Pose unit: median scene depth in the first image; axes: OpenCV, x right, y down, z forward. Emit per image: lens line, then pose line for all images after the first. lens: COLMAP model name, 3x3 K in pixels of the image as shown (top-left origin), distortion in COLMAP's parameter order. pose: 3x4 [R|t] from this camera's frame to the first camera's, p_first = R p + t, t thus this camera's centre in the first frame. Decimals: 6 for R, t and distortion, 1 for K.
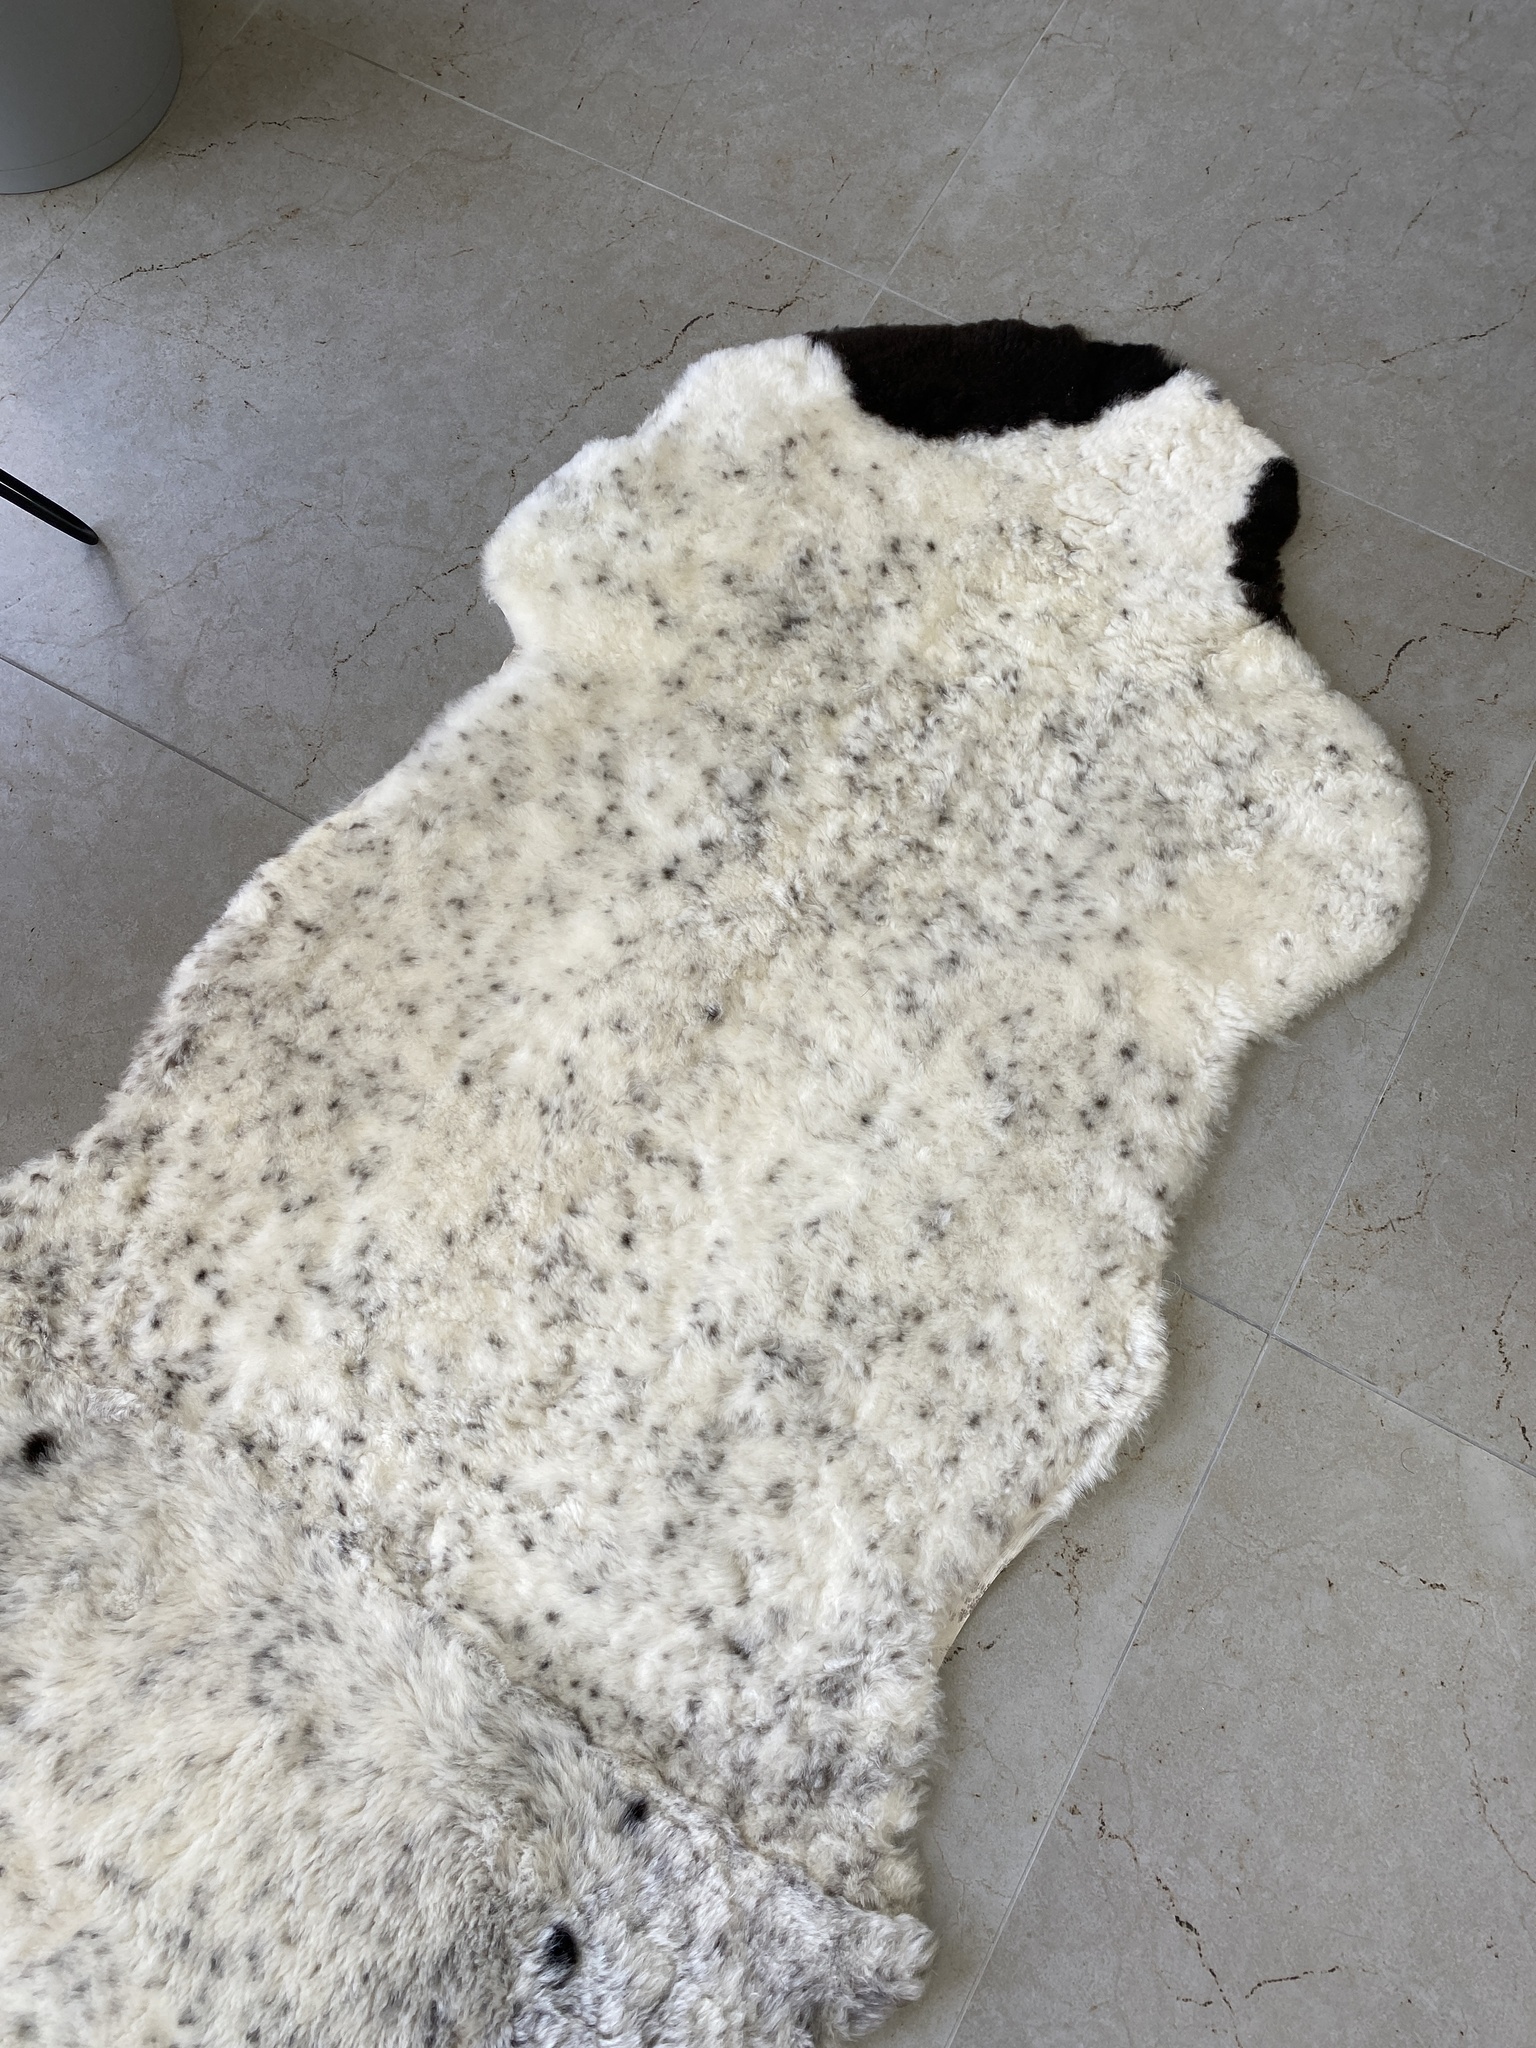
lens RADIAL K [[1547.8, 0, 760.2], [0, 1547.8, 1016.9], [0, 0, 1]] dist [0.041539, -0.046024]
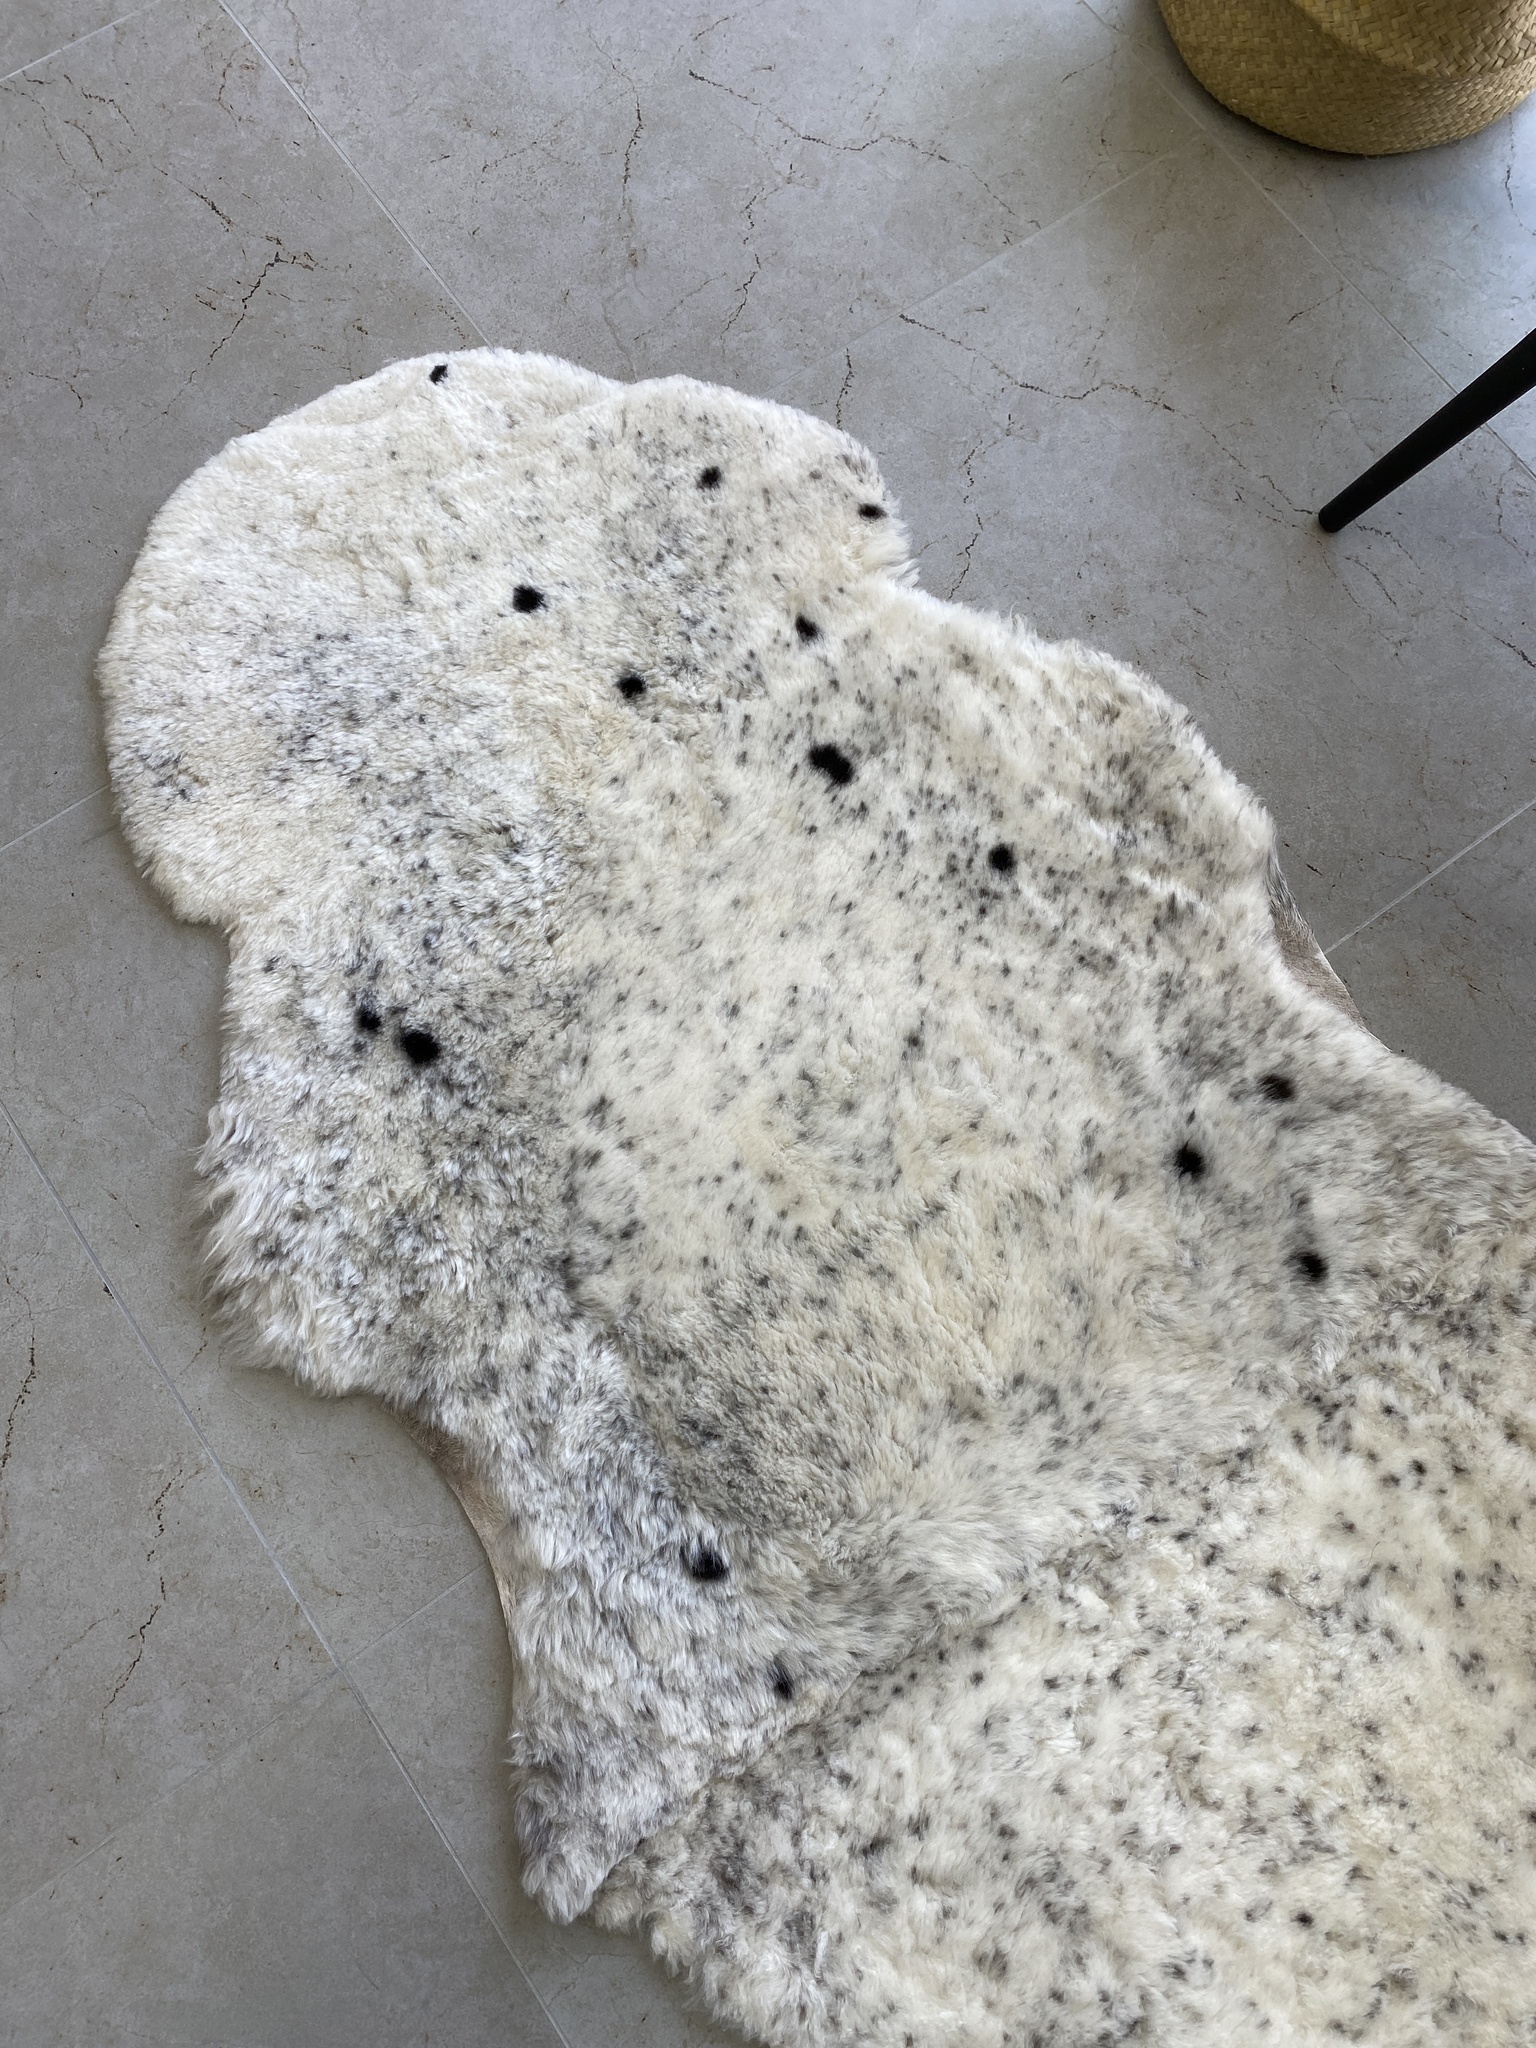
lens RADIAL K [[1547.8, 0, 767.2], [0, 1547.8, 1022.2], [0, 0, 1]] dist [0.041539, -0.046024]
pose [[-0.427114, 0.872866, -0.235962, -0.208021], [-0.872690, -0.329657, 0.360192, 0.280767], [0.236612, 0.359765, 0.902543, -0.096788]]
